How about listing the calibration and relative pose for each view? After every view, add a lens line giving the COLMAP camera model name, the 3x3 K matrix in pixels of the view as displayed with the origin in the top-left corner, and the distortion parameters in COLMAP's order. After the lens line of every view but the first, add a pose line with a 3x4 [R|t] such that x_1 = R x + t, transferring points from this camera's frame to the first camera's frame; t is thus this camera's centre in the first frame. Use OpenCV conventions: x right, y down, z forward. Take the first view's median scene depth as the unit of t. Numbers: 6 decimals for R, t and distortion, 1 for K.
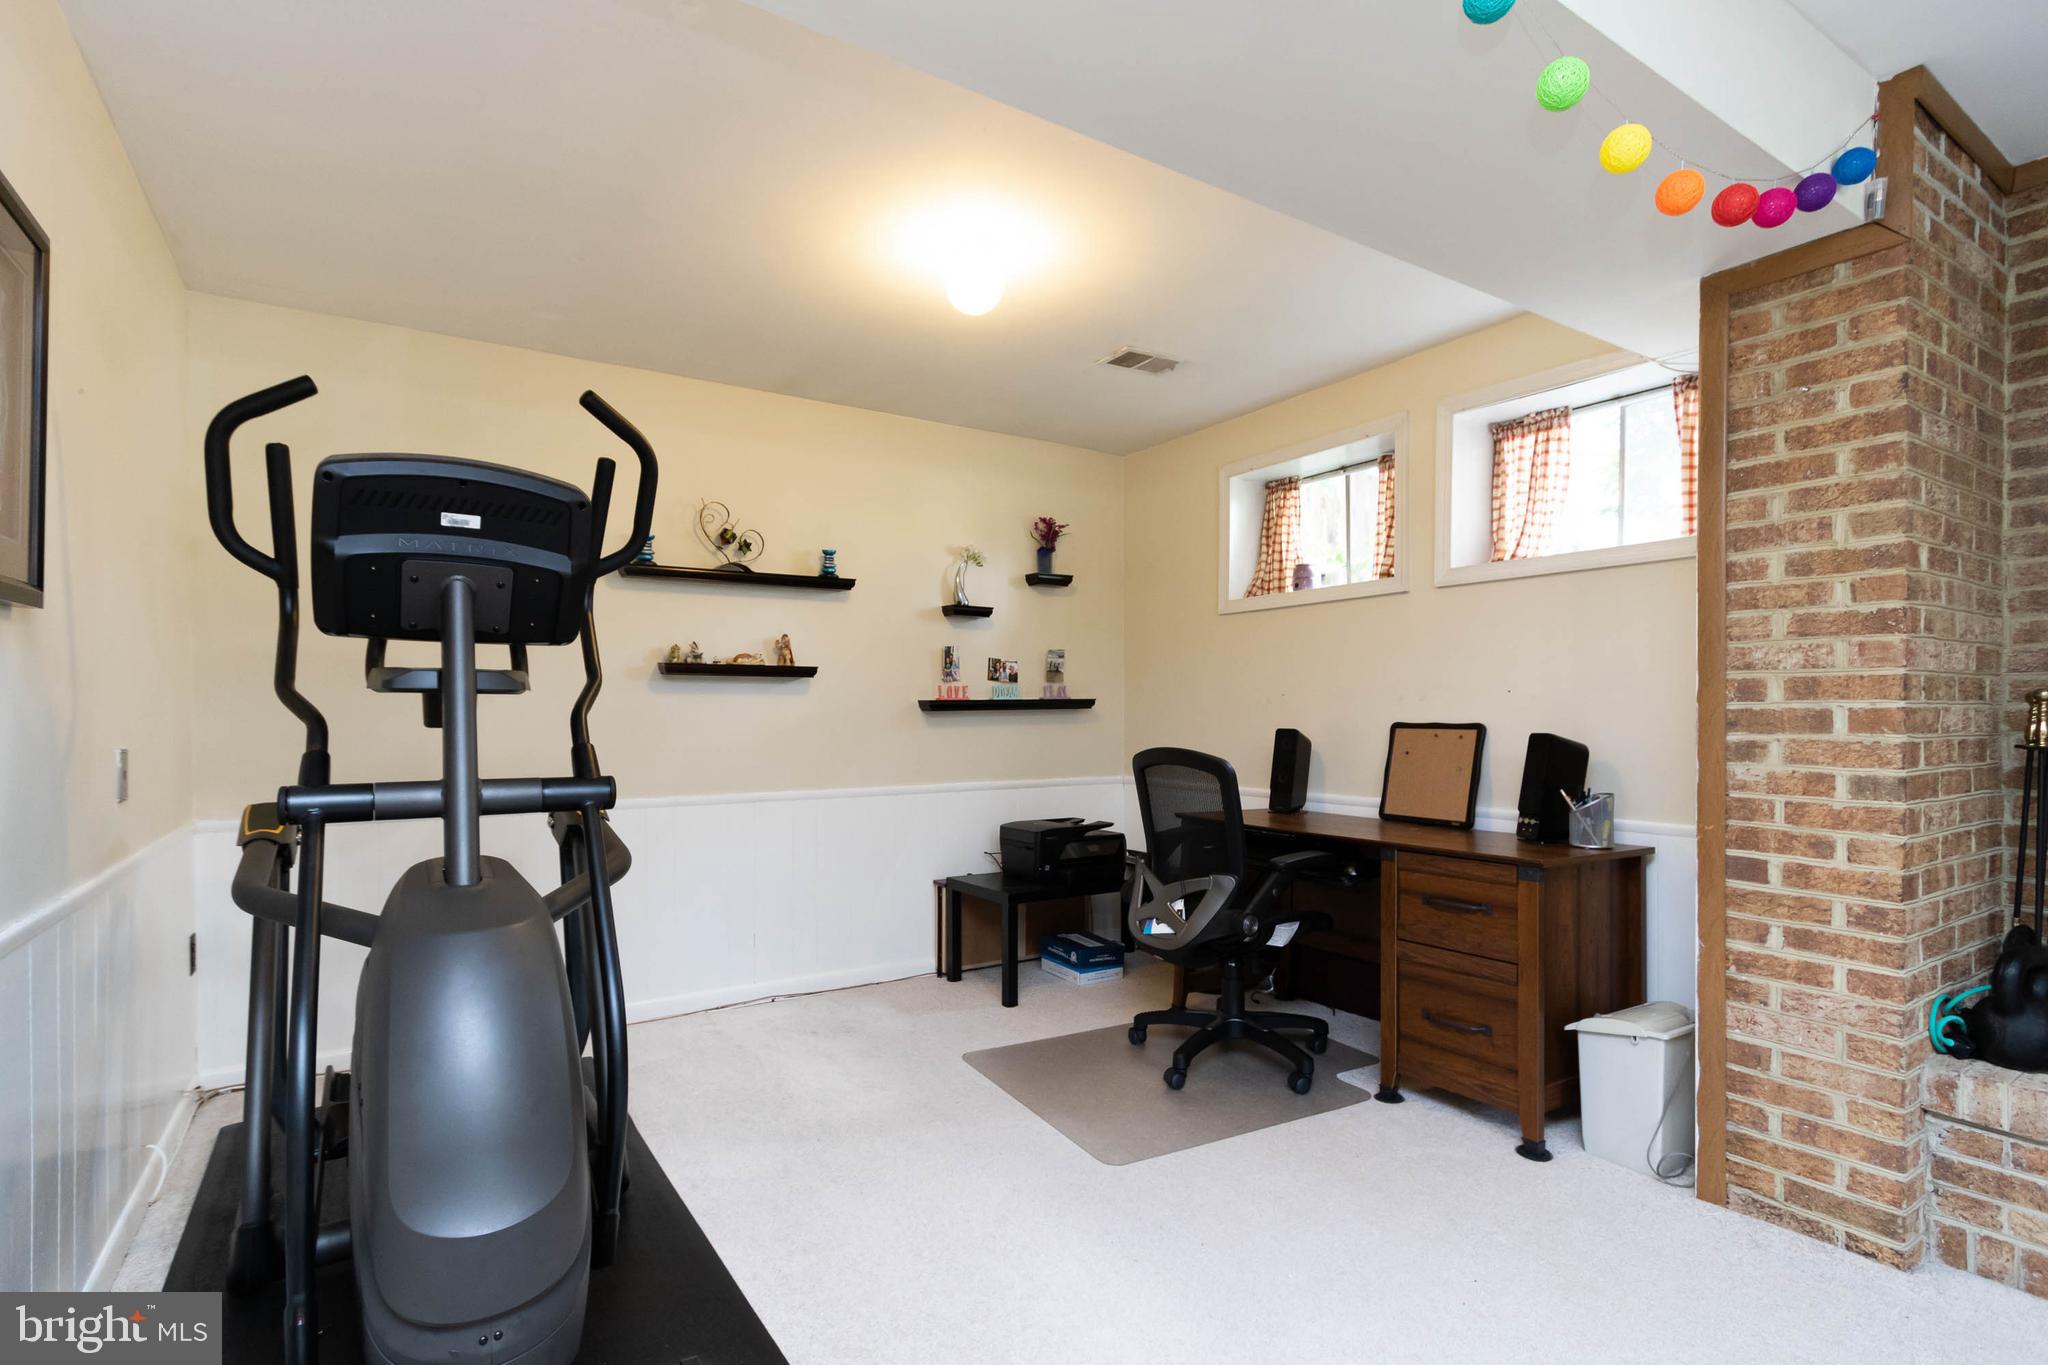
lens RADIAL K [[946.5, 0, 1024.0], [0, 946.5, 715.8], [0, 0, 1]] dist [0.004415, -0.000968]
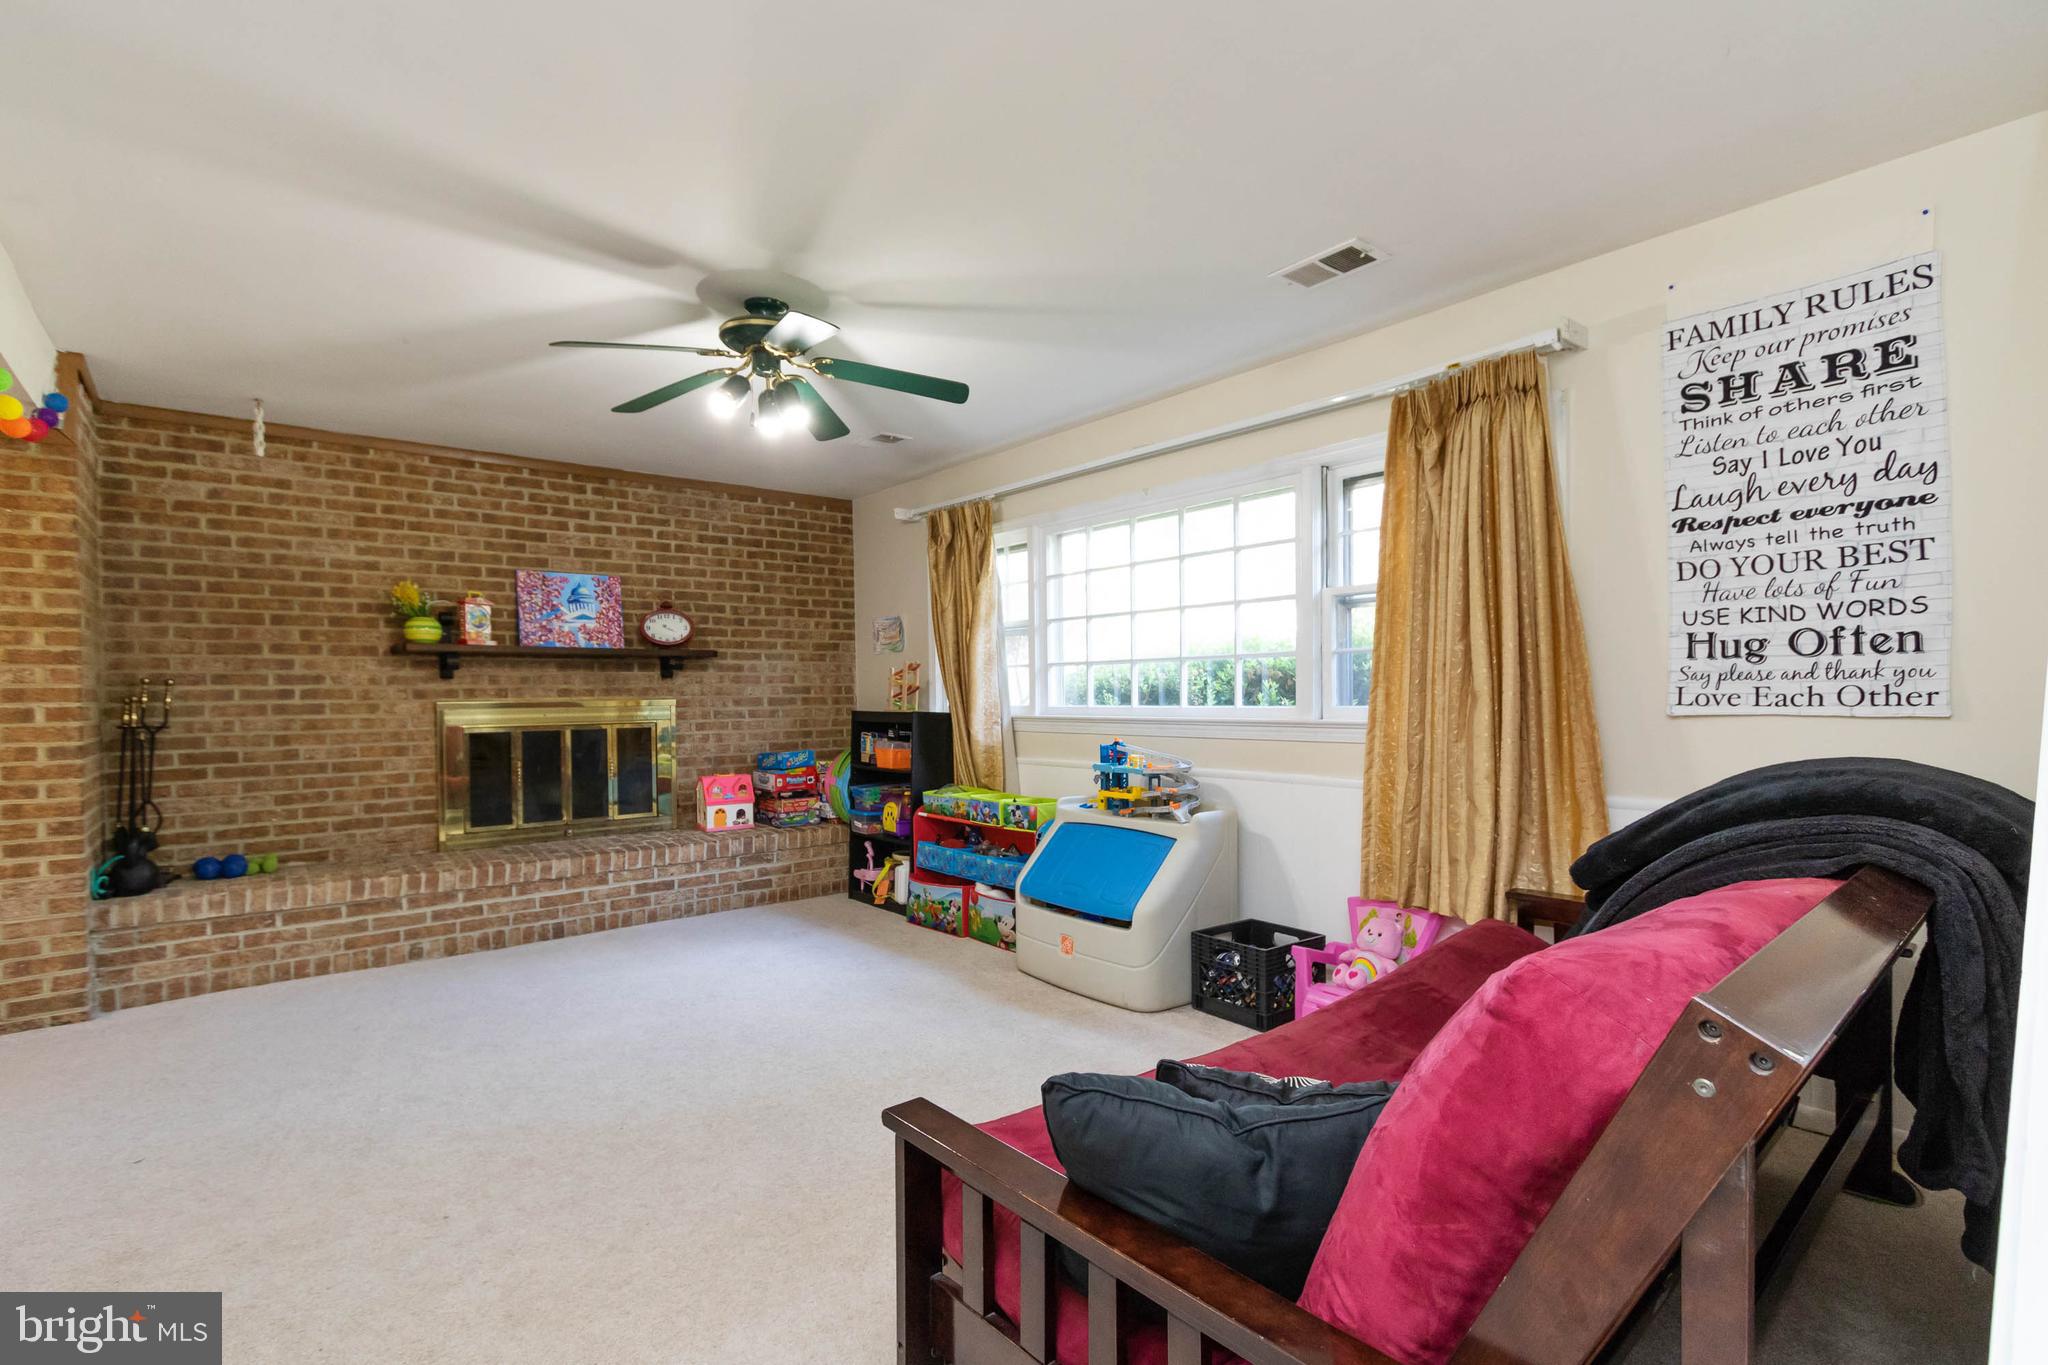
lens RADIAL K [[946.5, 0, 1009.4], [0, 946.5, 701.8], [0, 0, 1]] dist [0.004415, -0.000968]
pose [[-0.097828, -0.006191, 0.995184, -0.938955], [0.018945, 0.999788, 0.008081, 0.000766], [-0.995023, 0.019644, -0.097690, -0.520856]]
